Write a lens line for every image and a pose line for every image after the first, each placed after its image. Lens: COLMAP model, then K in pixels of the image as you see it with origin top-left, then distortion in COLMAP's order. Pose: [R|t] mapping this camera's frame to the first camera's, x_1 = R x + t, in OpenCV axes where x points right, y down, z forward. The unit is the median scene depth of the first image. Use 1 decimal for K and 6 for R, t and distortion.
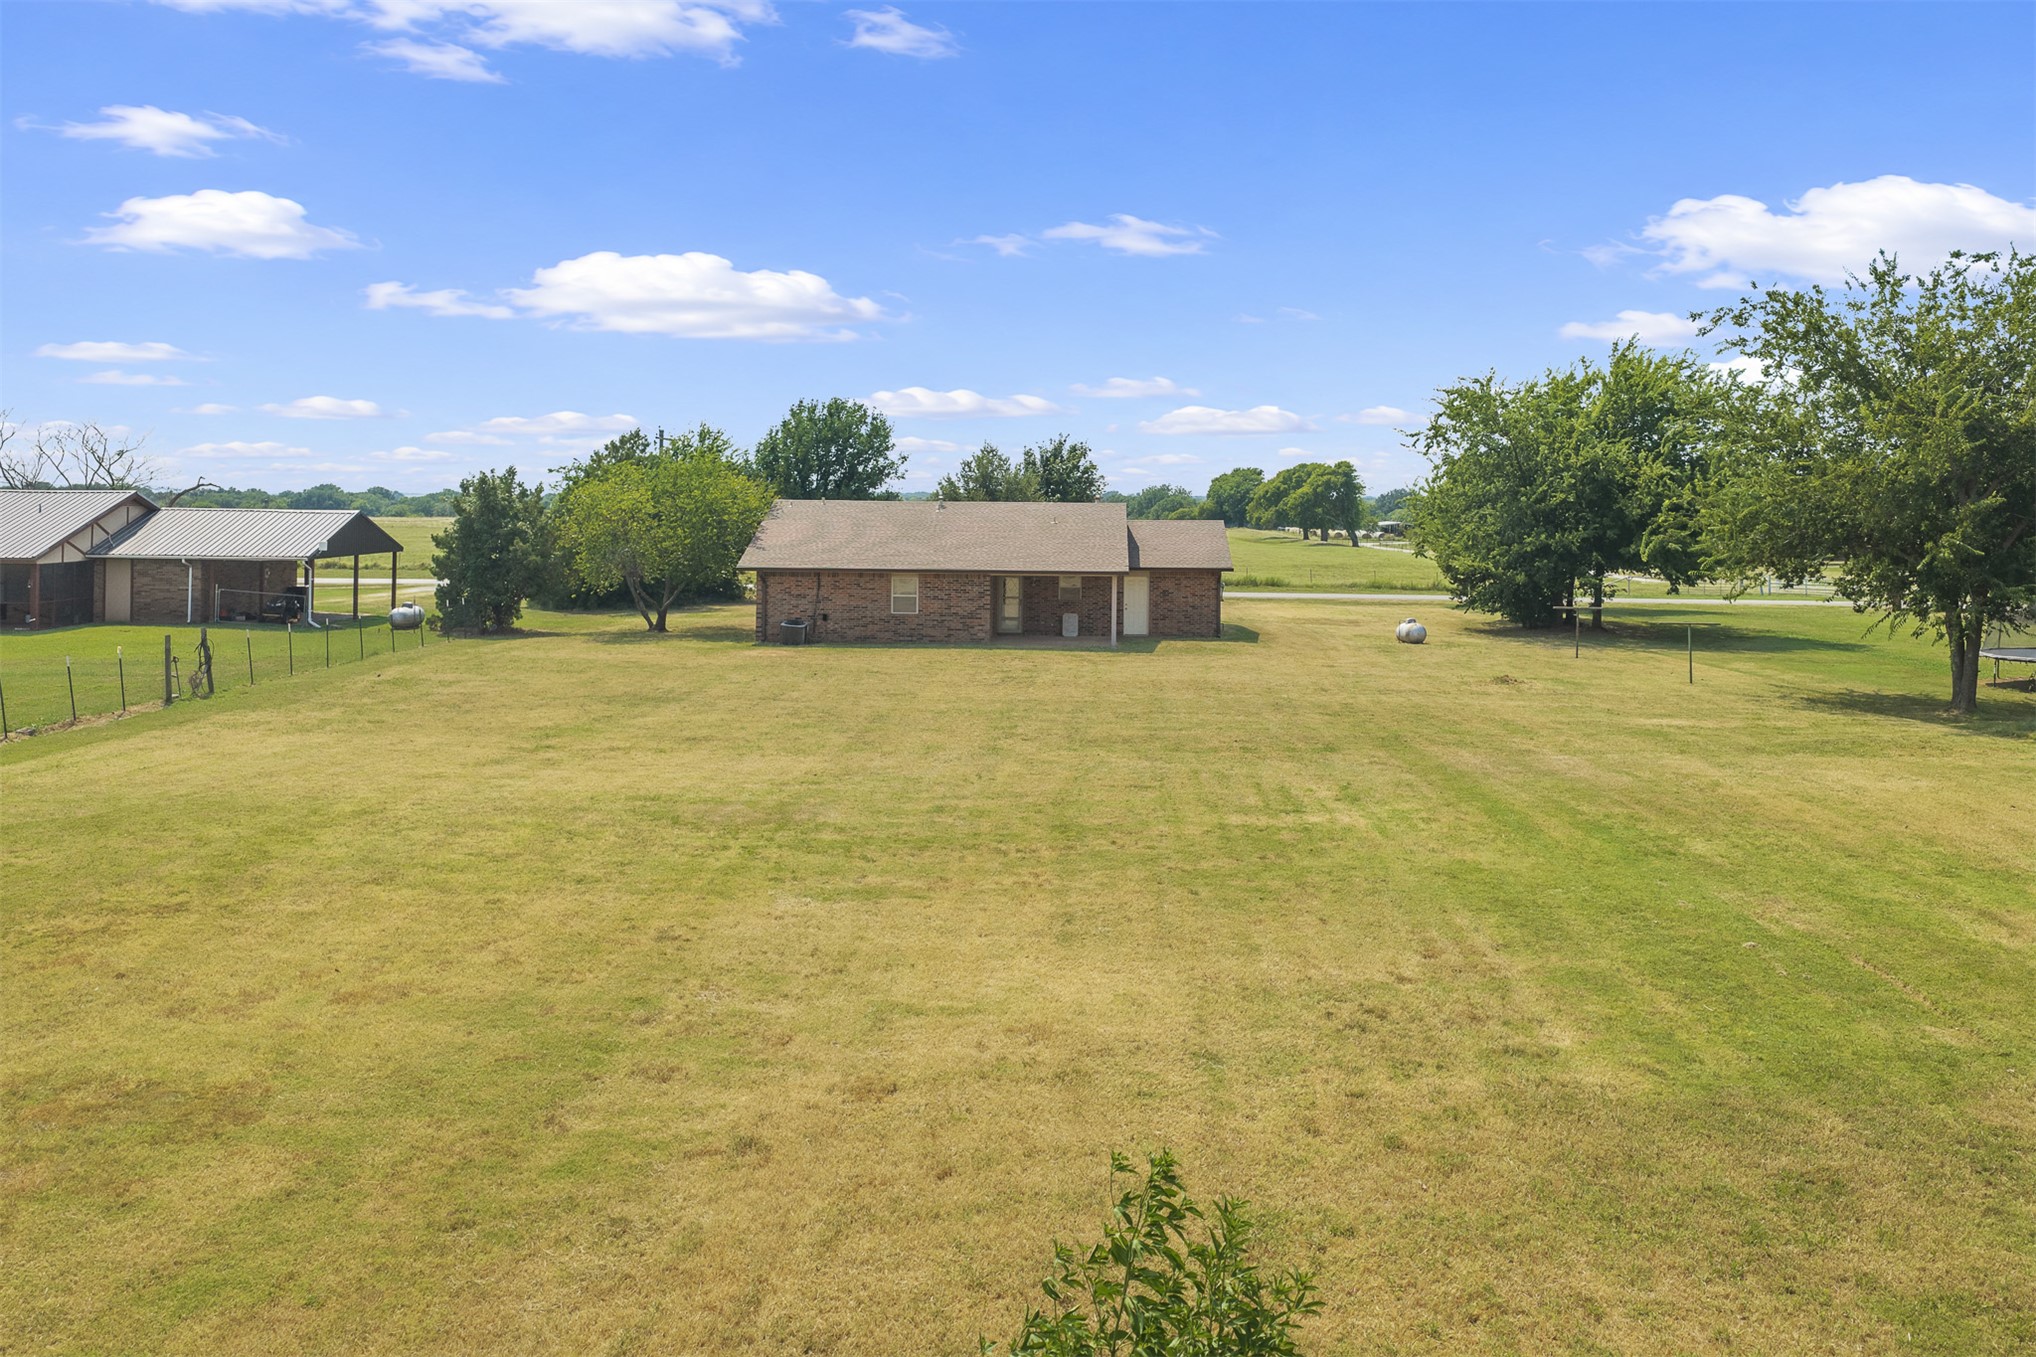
lens RADIAL K [[1689.4, 0, 1018.0], [0, 1689.4, 678.5], [0, 0, 1]] dist [0.009441, -0.015042]
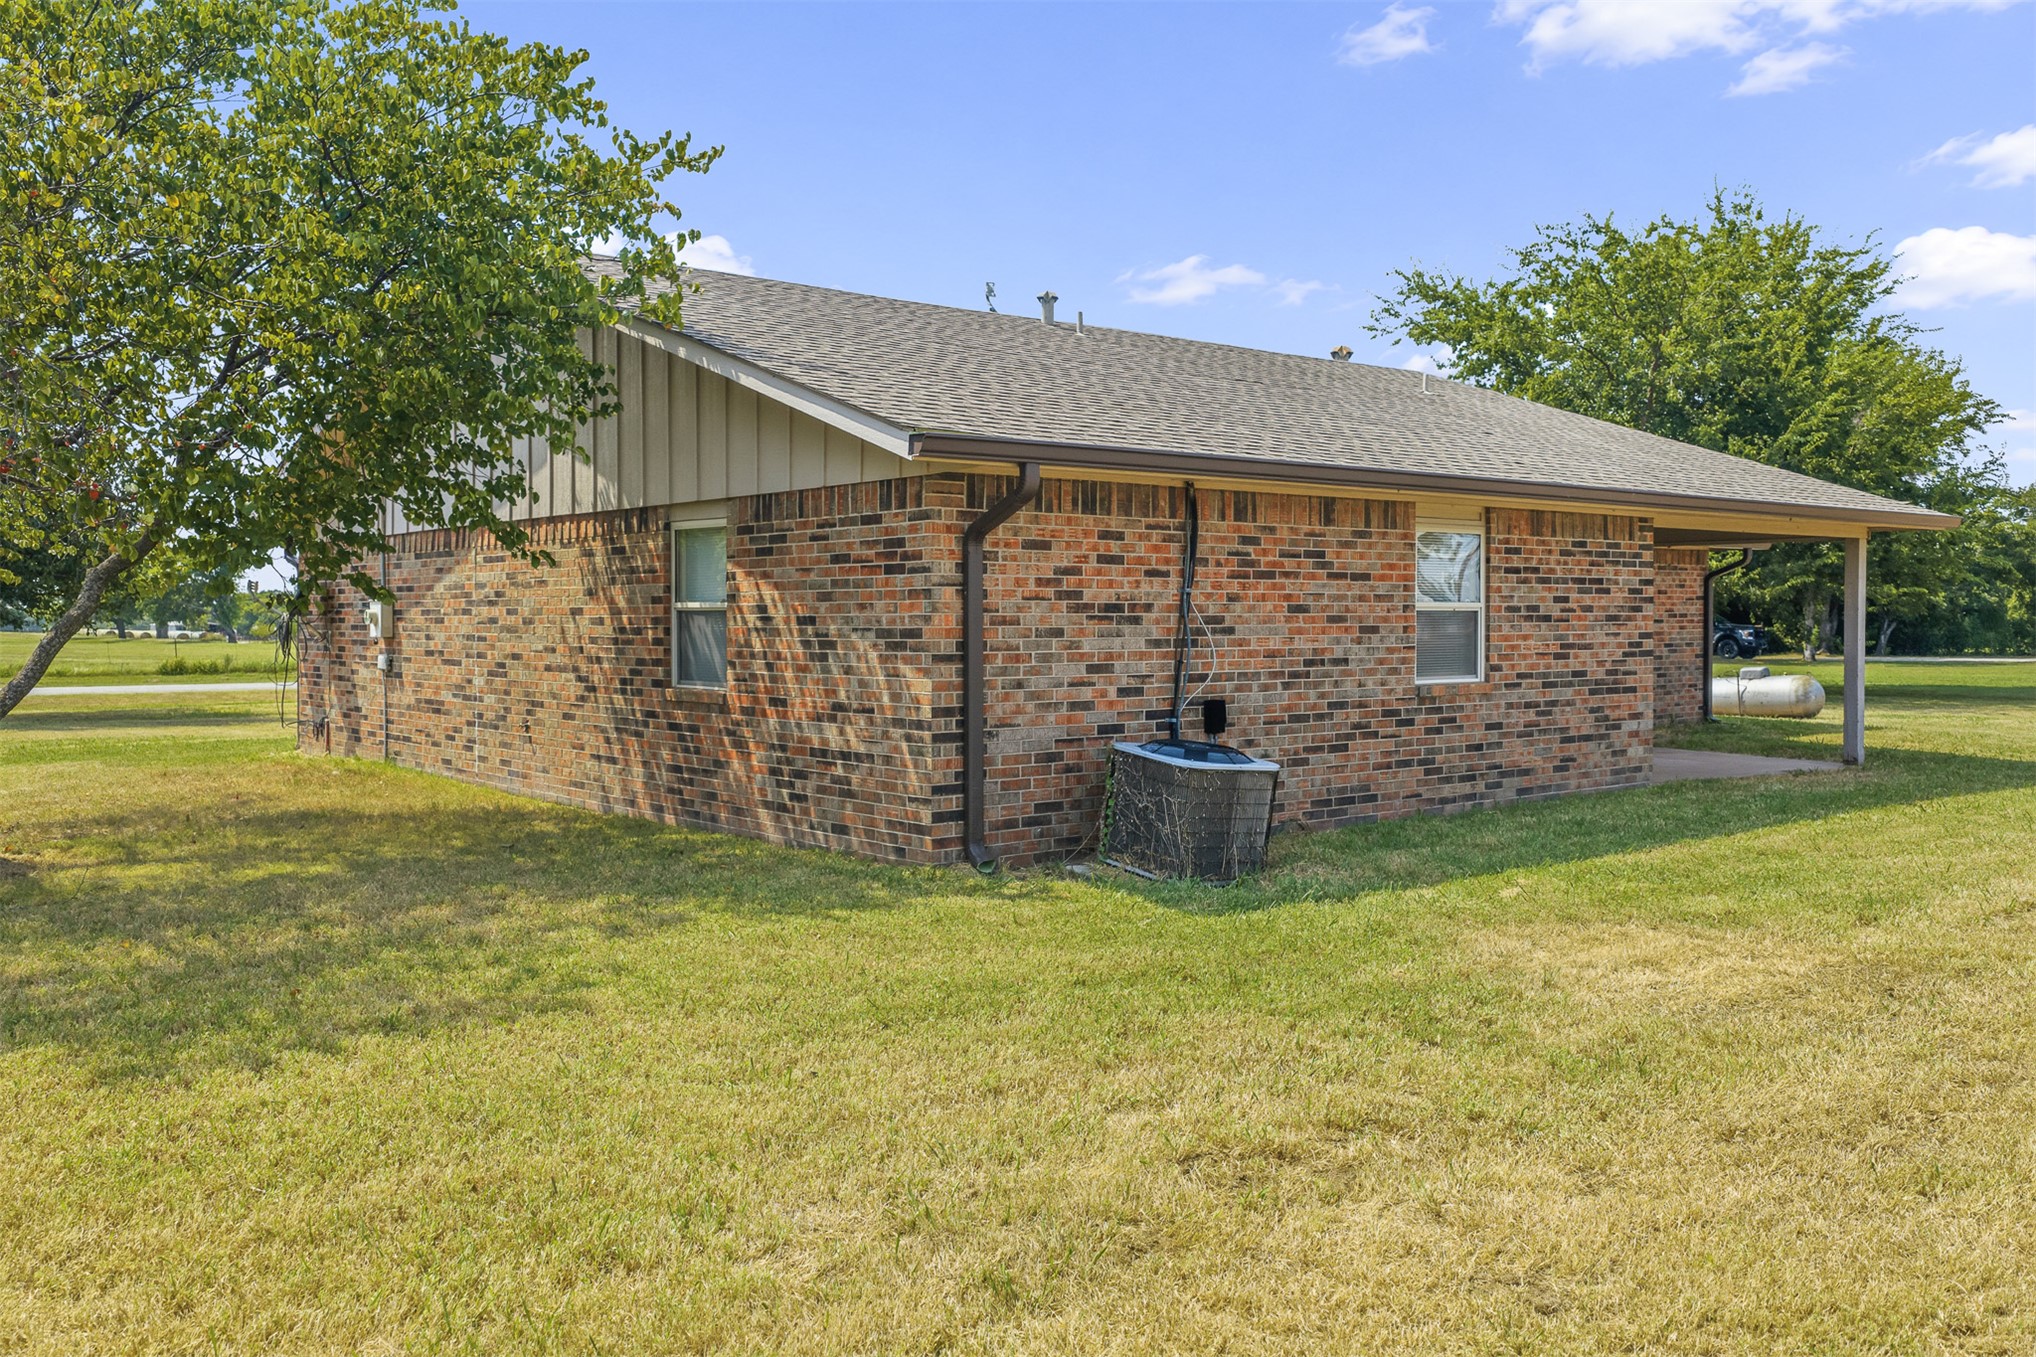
lens RADIAL K [[1689.4, 0, 1018.0], [0, 1689.4, 678.5], [0, 0, 1]] dist [0.009441, -0.015042]
pose [[0.746223, -0.035137, 0.664769, -0.265685], [0.078764, 0.996252, -0.035757, -0.035304], [-0.661021, 0.079042, 0.746193, 0.864208]]
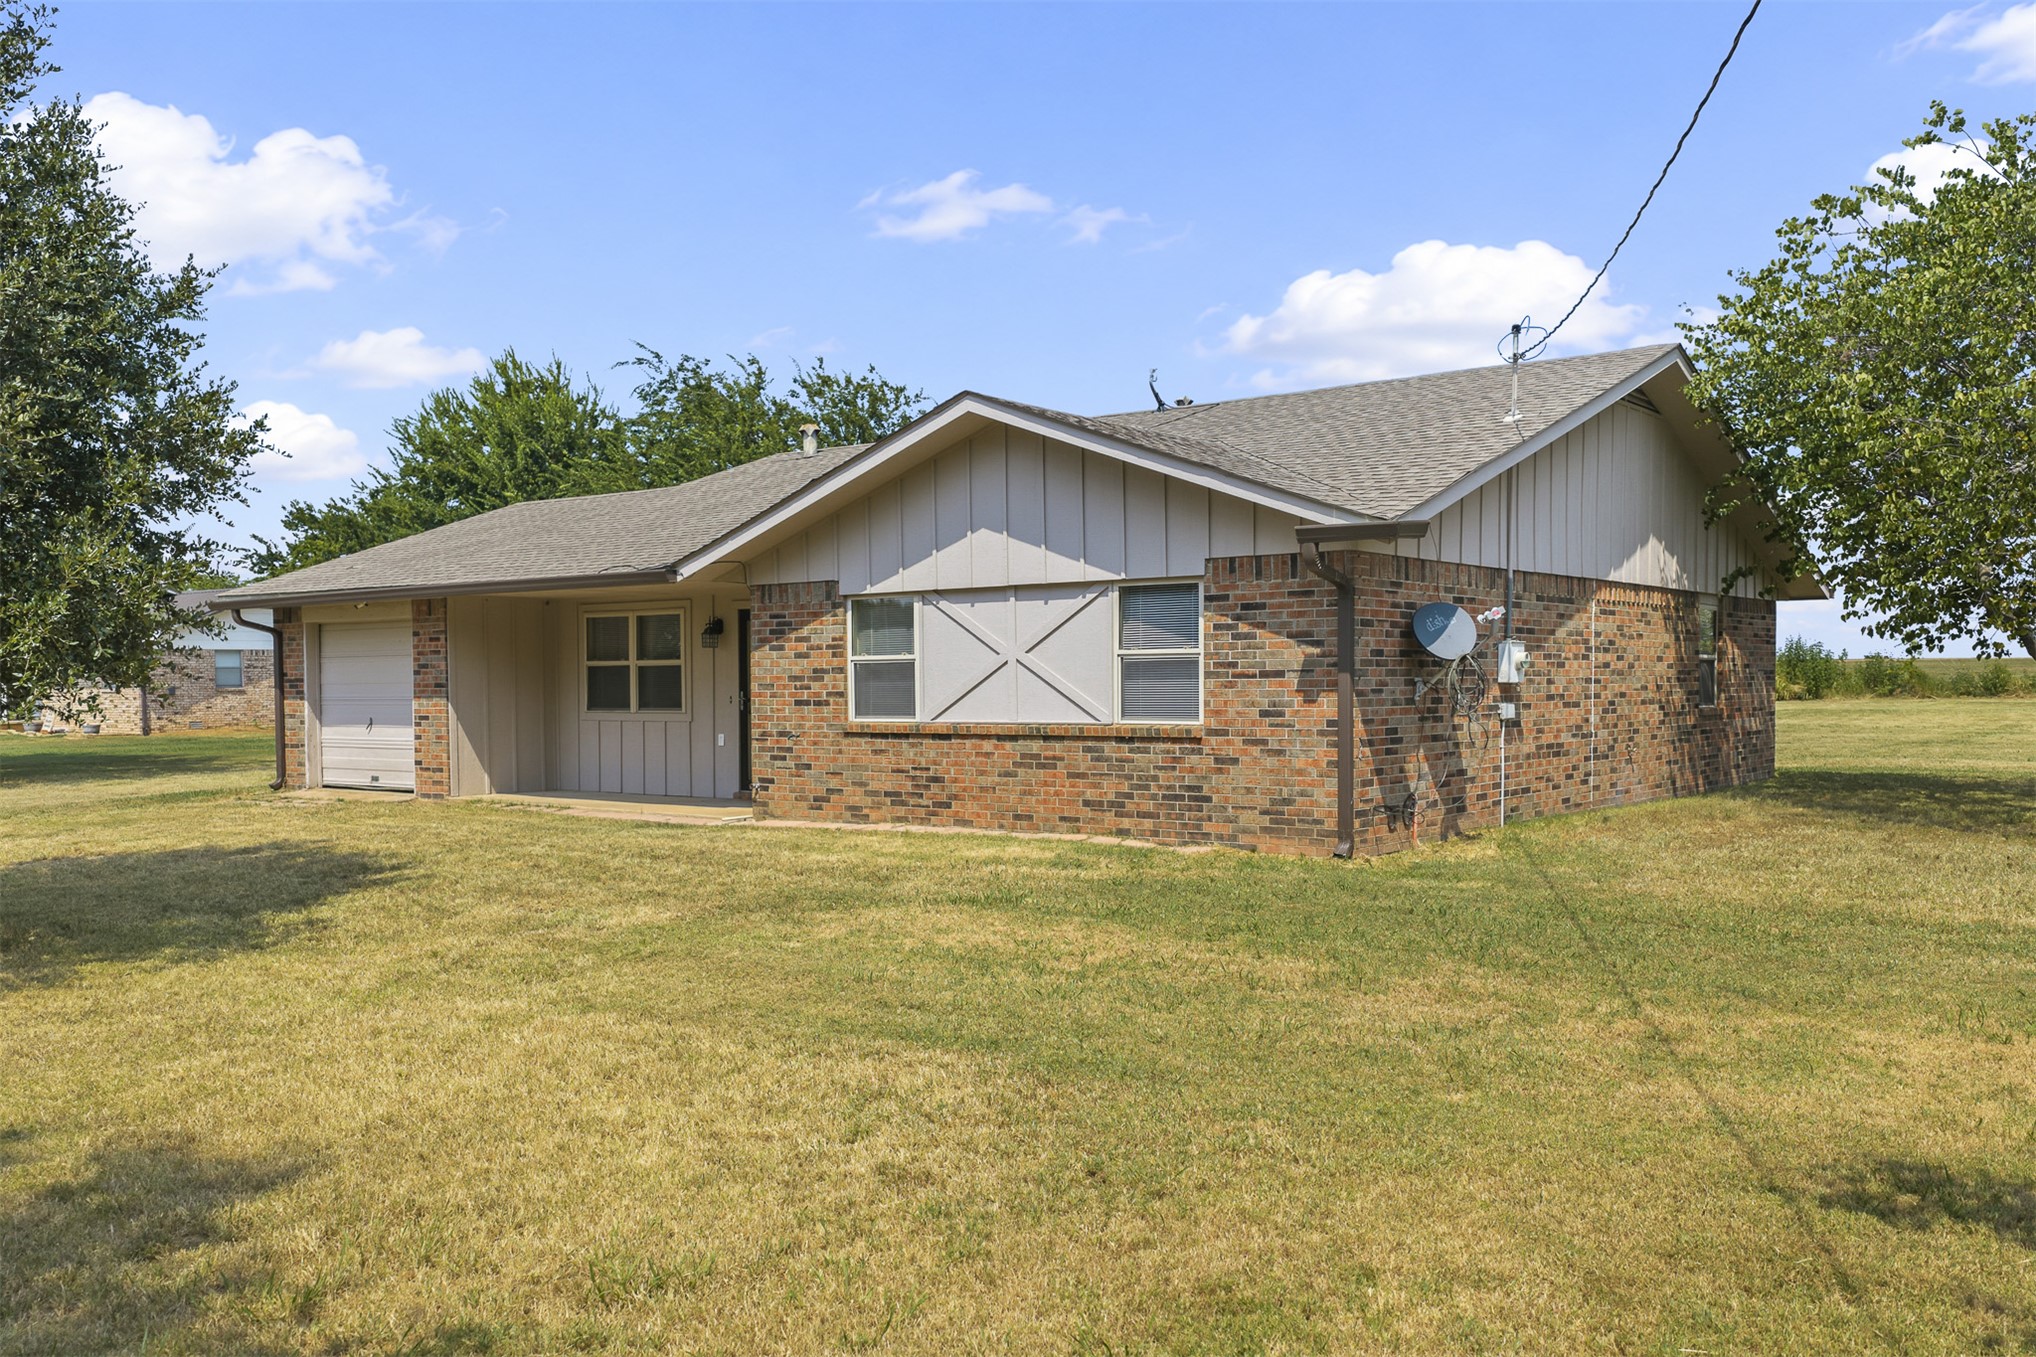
lens RADIAL K [[1689.4, 0, 1018.0], [0, 1689.4, 678.5], [0, 0, 1]] dist [0.009441, -0.015042]
pose [[-0.811159, -0.018054, 0.584547, -0.251046], [0.048706, 0.993965, 0.098288, -0.073547], [-0.582794, 0.108198, -0.805385, 1.234473]]
